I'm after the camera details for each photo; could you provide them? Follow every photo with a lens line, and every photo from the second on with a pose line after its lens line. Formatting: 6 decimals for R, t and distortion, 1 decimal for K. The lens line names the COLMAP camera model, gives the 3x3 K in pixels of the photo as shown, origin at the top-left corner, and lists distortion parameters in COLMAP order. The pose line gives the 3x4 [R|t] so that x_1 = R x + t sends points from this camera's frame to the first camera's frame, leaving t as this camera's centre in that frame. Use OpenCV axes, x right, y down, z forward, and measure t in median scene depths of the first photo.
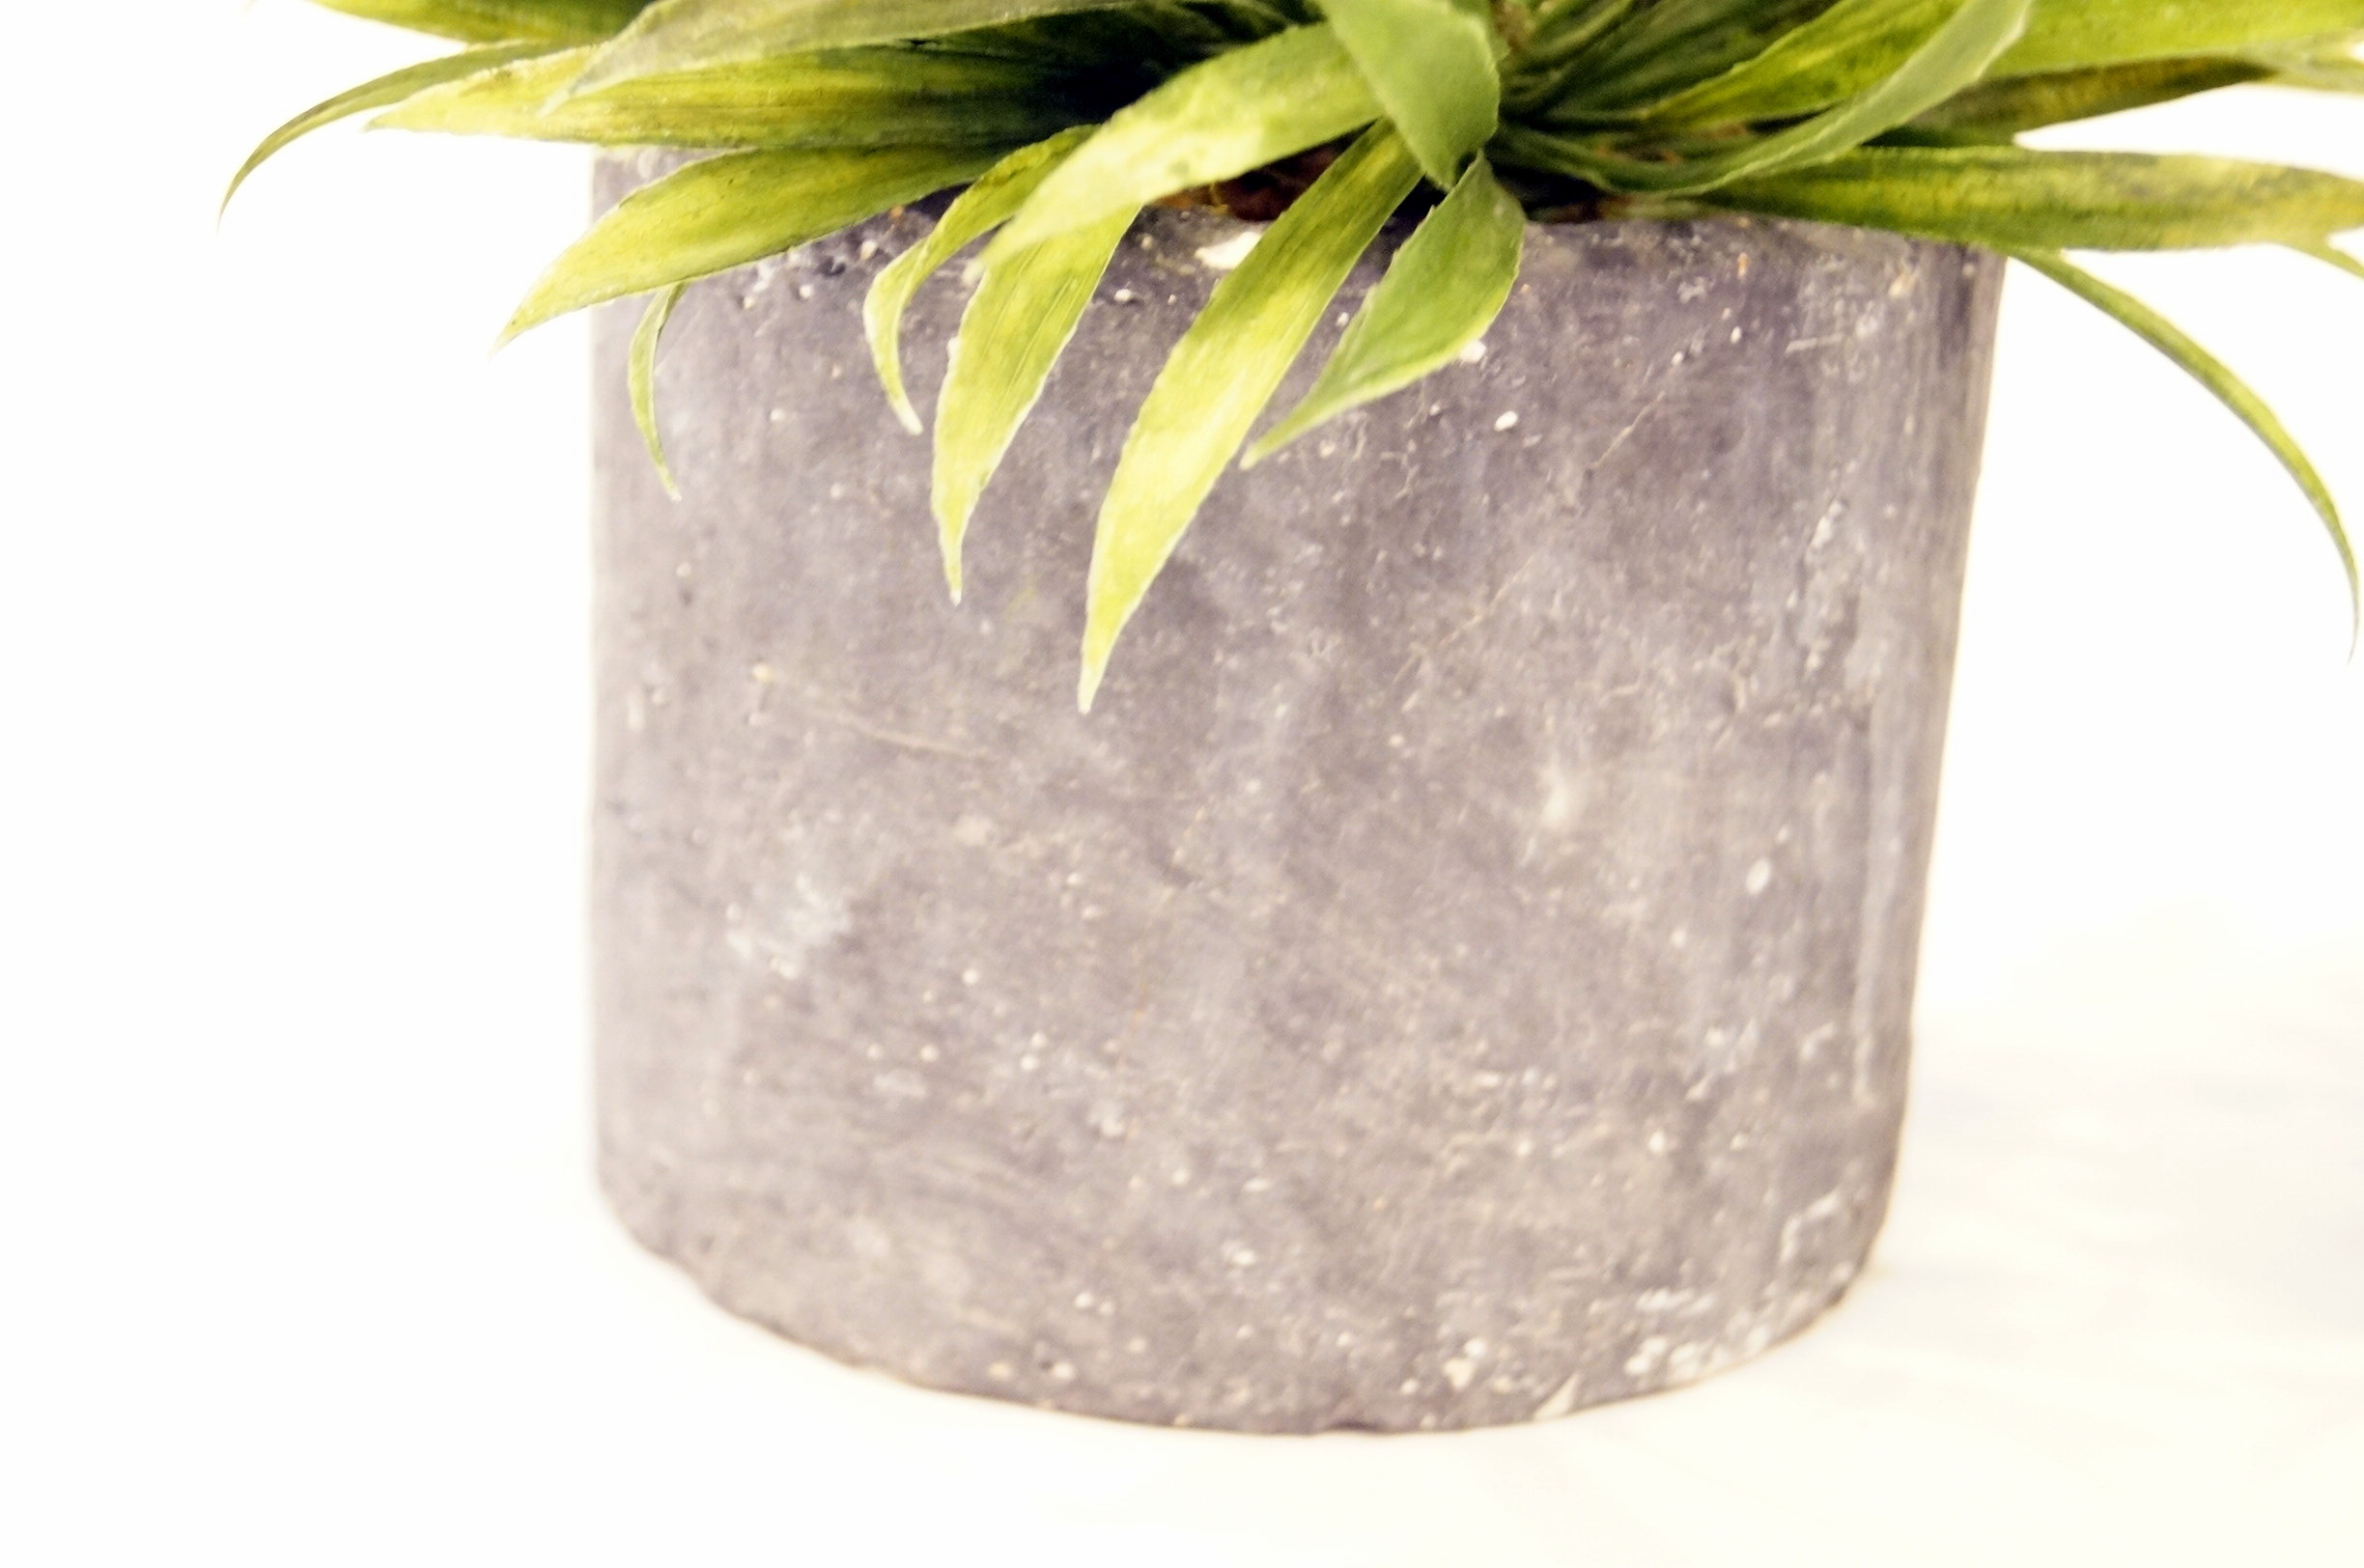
lens RADIAL K [[3516.7, 0, 1185.0], [0, 3516.7, 786.4], [0, 0, 1]] dist [-0.061487, 0.000000]
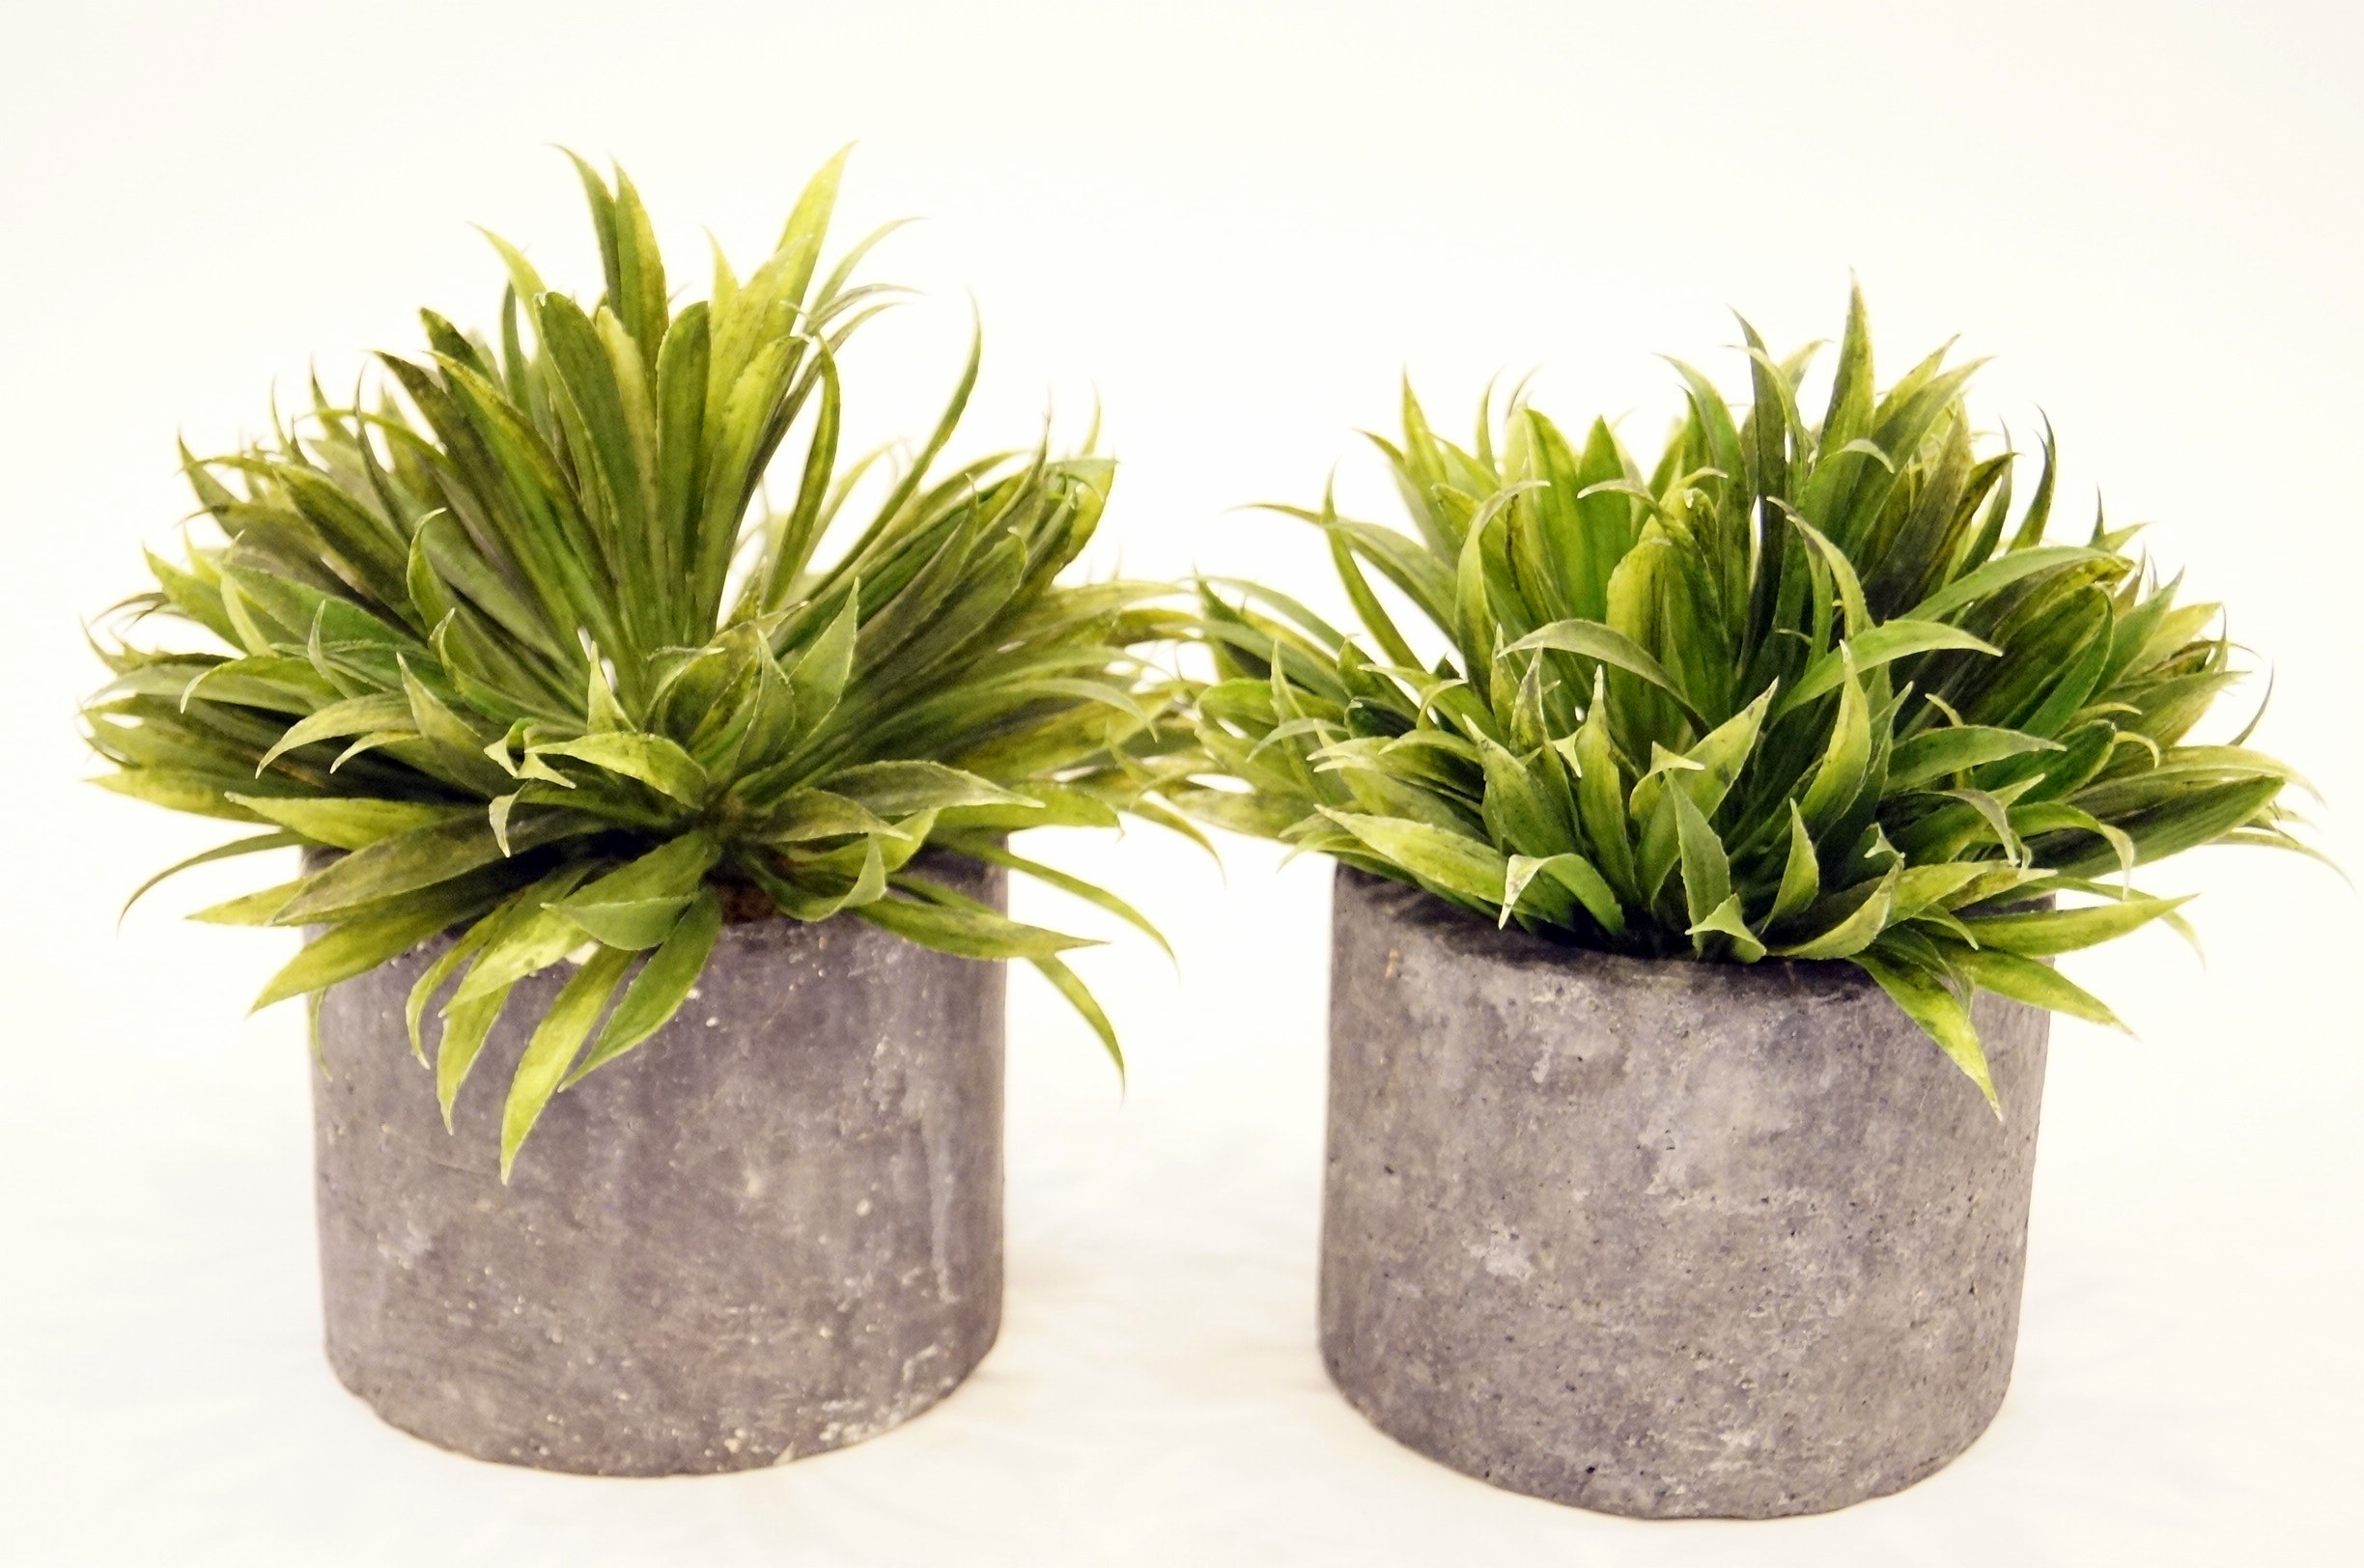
lens RADIAL K [[3516.7, 0, 1179.7], [0, 3516.7, 782.8], [0, 0, 1]] dist [-0.061487, 0.000000]
pose [[0.998880, -0.033006, 0.033895, 0.294693], [0.032110, 0.999129, 0.026659, -0.283839], [-0.034746, -0.025541, 0.999070, -1.125870]]
